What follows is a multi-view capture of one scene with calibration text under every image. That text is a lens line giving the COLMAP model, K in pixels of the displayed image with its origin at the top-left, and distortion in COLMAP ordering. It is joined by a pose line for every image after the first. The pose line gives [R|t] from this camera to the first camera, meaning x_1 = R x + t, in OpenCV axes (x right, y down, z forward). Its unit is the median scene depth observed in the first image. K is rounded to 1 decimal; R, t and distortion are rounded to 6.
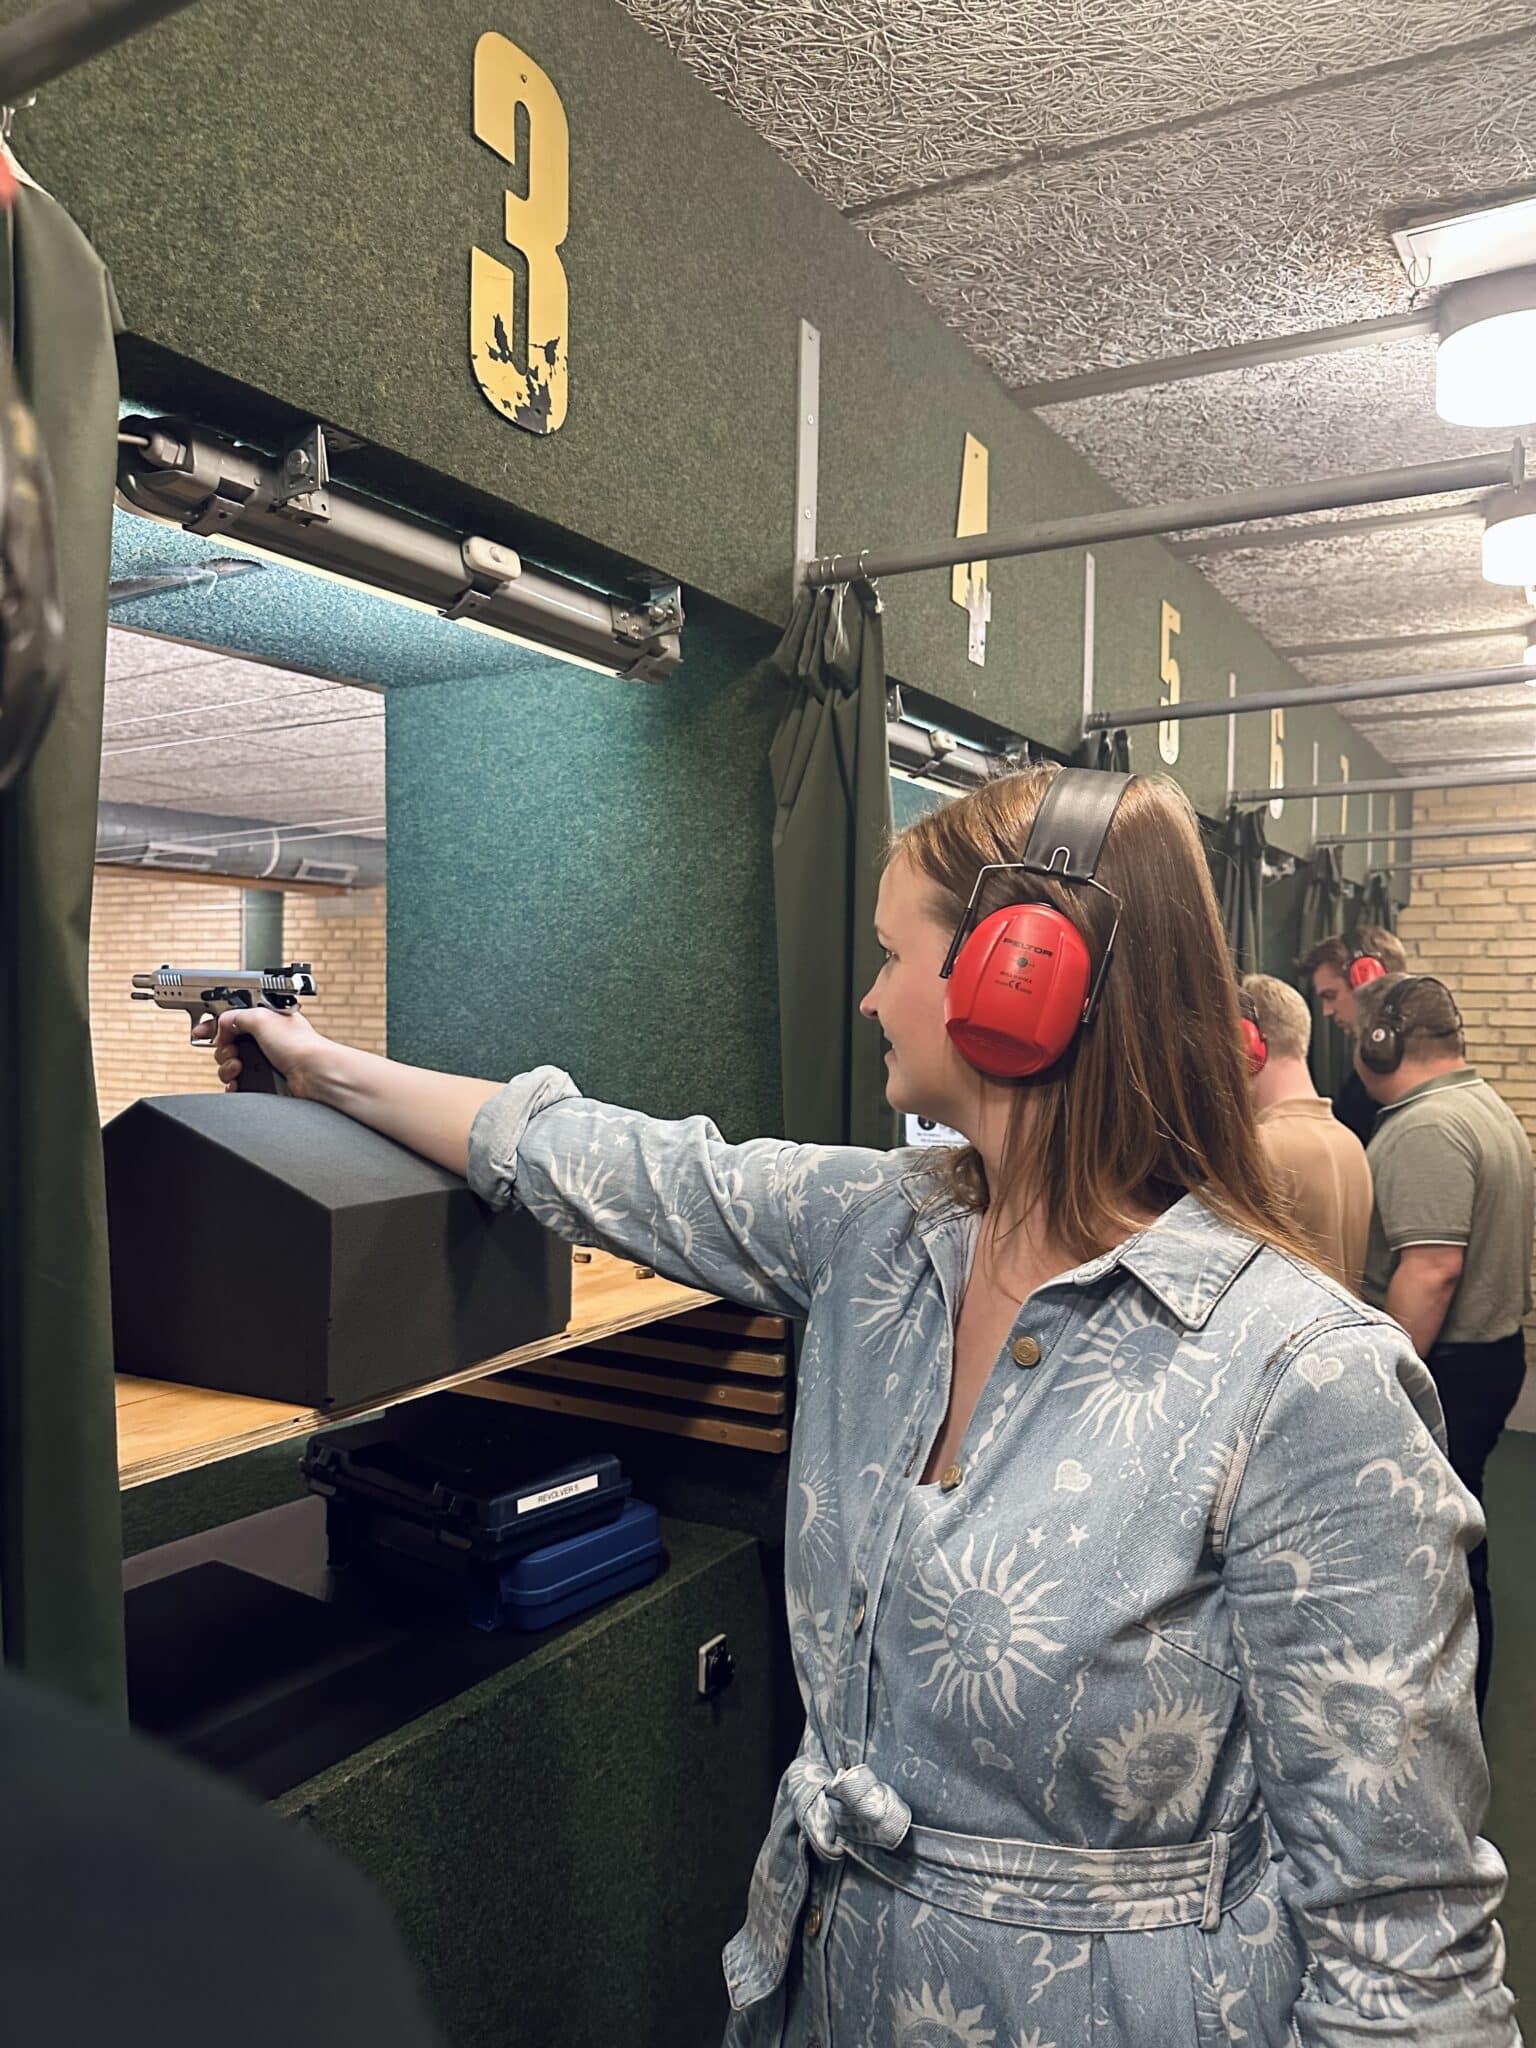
lens RADIAL K [[1449.9, 0, 768.0], [0, 1449.9, 1024.0], [0, 0, 1]] dist [0.009433, -0.024149]
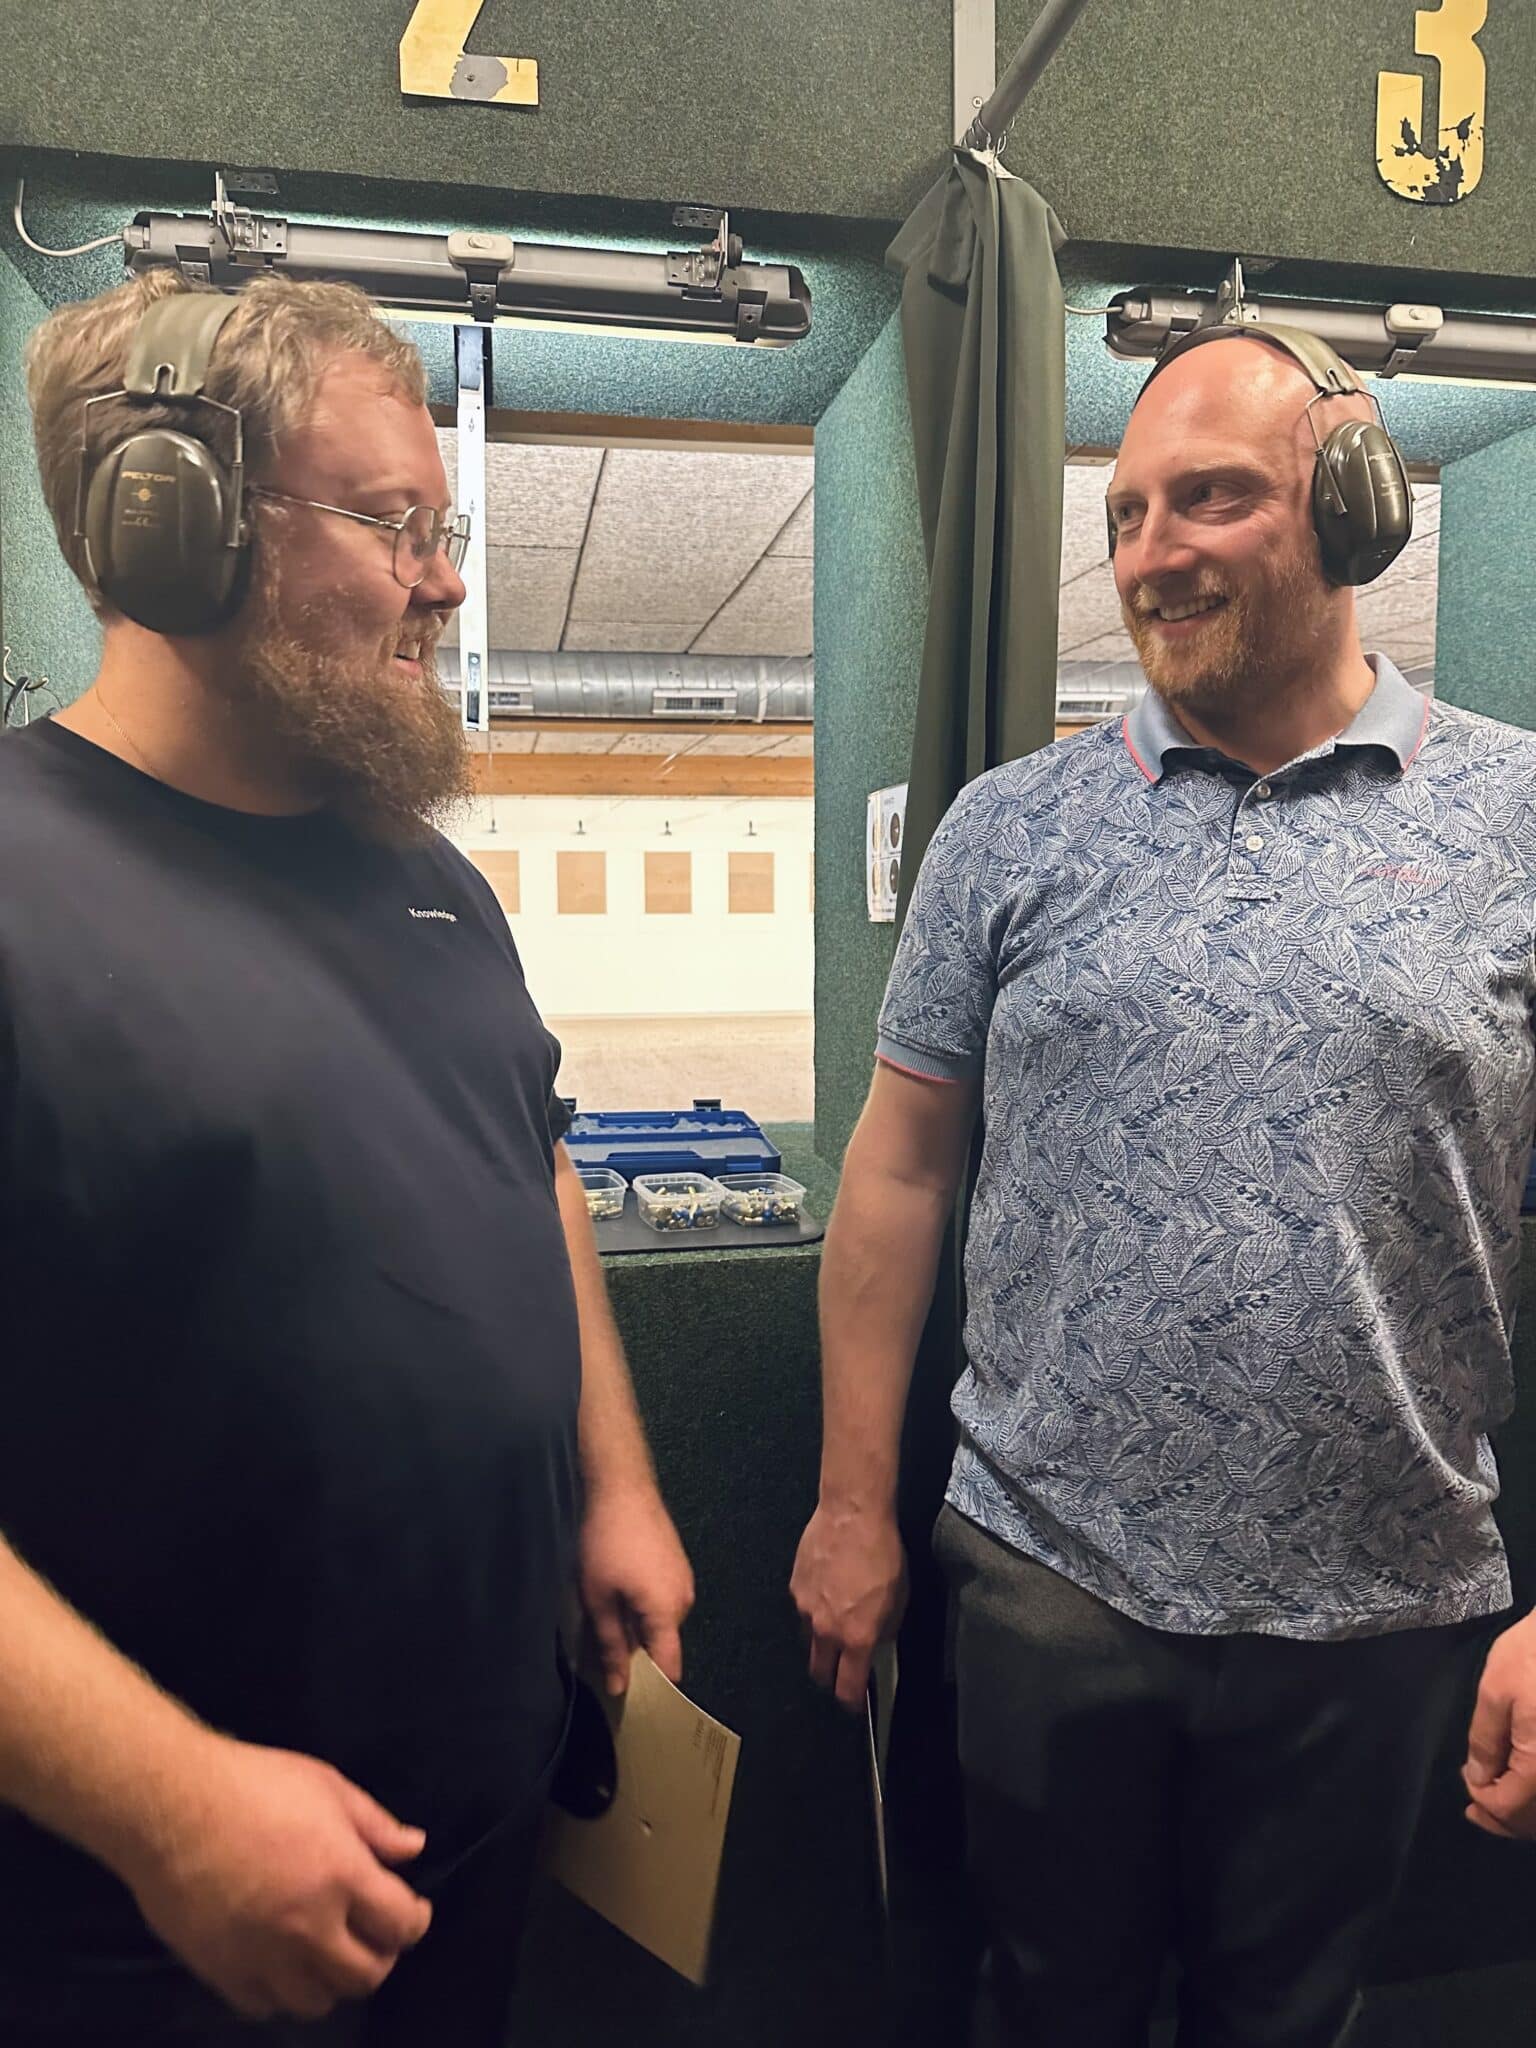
lens RADIAL K [[1449.9, 0, 768.0], [0, 1449.9, 1024.0], [0, 0, 1]] dist [0.009433, -0.024149]
pose [[0.662380, 0.052552, -0.747323, 0.420667], [0.000129, 0.997529, 0.070261, 0.202834], [0.749168, -0.046636, 0.660736, -0.273278]]
